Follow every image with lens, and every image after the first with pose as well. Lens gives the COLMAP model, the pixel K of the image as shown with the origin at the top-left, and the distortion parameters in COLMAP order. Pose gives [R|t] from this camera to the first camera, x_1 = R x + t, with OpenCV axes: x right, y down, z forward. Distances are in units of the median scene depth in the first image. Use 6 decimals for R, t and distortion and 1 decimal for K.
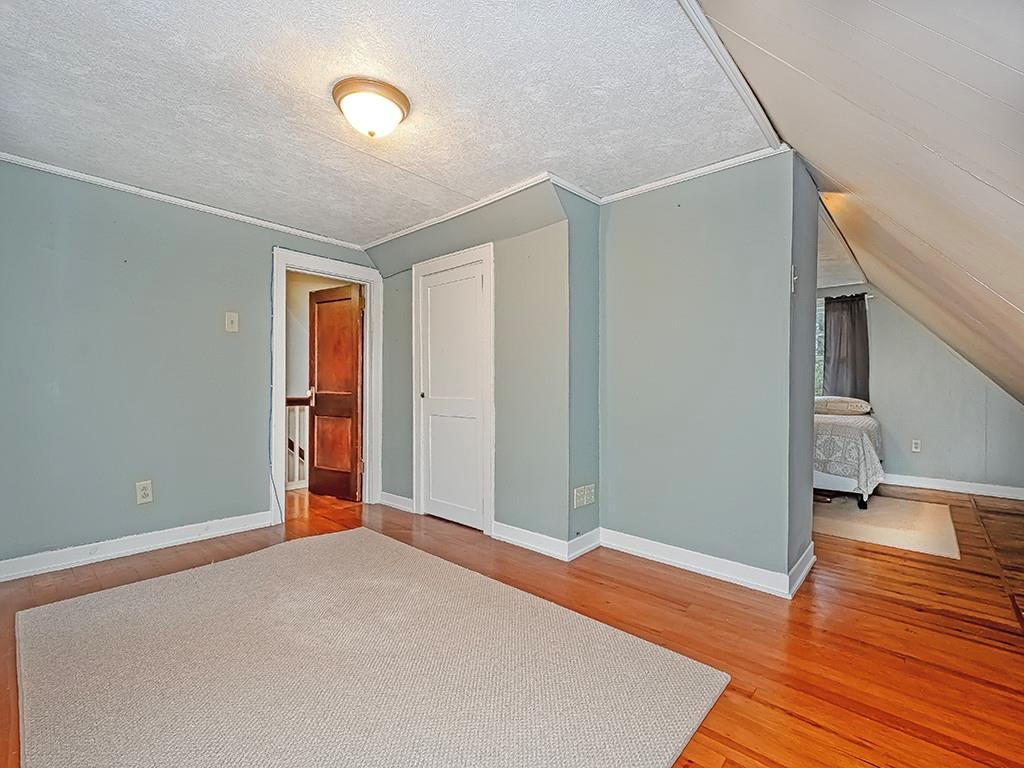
lens RADIAL K [[451.4, 0, 511.5], [0, 451.4, 386.4], [0, 0, 1]] dist [0.009728, 0.000217]
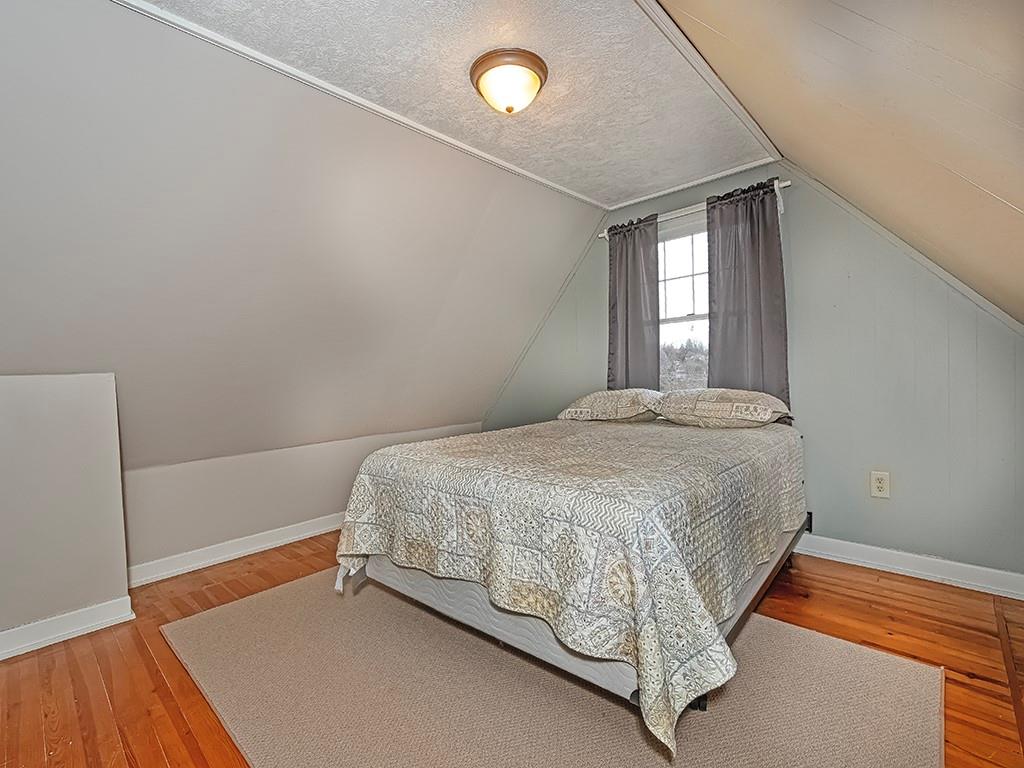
lens RADIAL K [[451.4, 0, 512.5], [0, 451.4, 389.4], [0, 0, 1]] dist [0.009728, 0.000217]
pose [[0.999073, -0.037048, -0.021913, 0.293428], [0.037744, 0.998767, 0.032251, -0.001633], [0.020691, -0.033048, 0.999240, 0.292058]]
